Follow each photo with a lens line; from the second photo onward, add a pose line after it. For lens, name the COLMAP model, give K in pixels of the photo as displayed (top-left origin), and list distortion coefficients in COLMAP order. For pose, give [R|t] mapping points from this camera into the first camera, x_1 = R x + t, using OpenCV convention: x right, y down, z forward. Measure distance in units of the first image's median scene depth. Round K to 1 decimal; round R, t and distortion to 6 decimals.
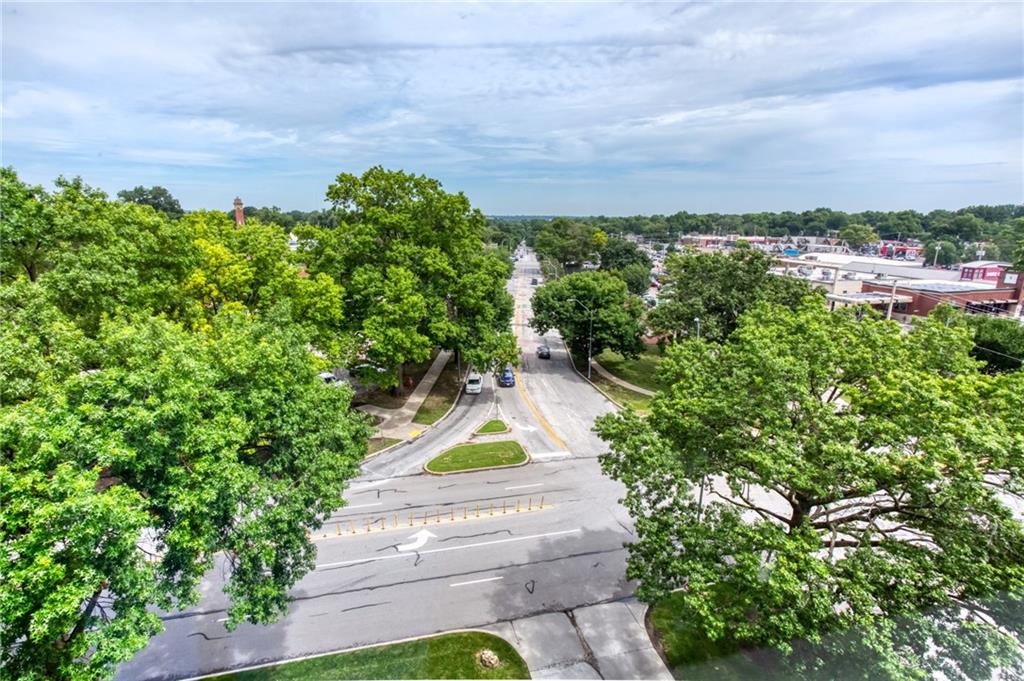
lens RADIAL K [[501.1, 0, 509.3], [0, 501.1, 321.4], [0, 0, 1]] dist [-0.024370, 0.011862]
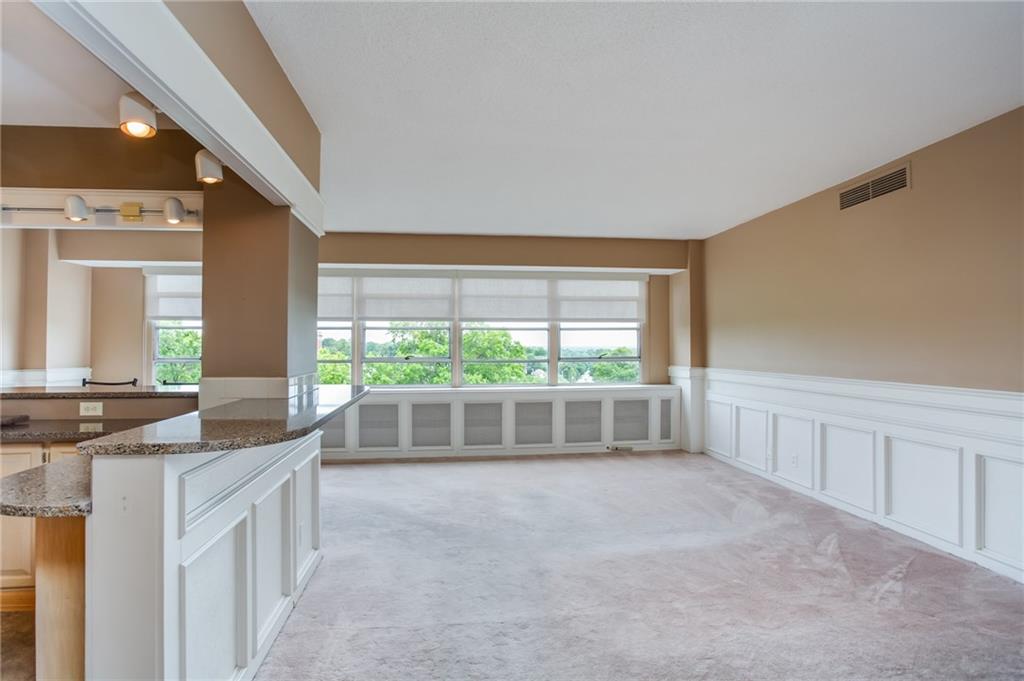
lens RADIAL K [[518.6, 0, 516.0], [0, 518.6, 338.6], [0, 0, 1]] dist [-0.049767, 0.017655]
pose [[0.991620, -0.006889, -0.129003, 0.087615], [-0.021953, 0.975067, -0.220820, 0.028126], [0.127308, 0.221802, 0.966745, -0.128986]]
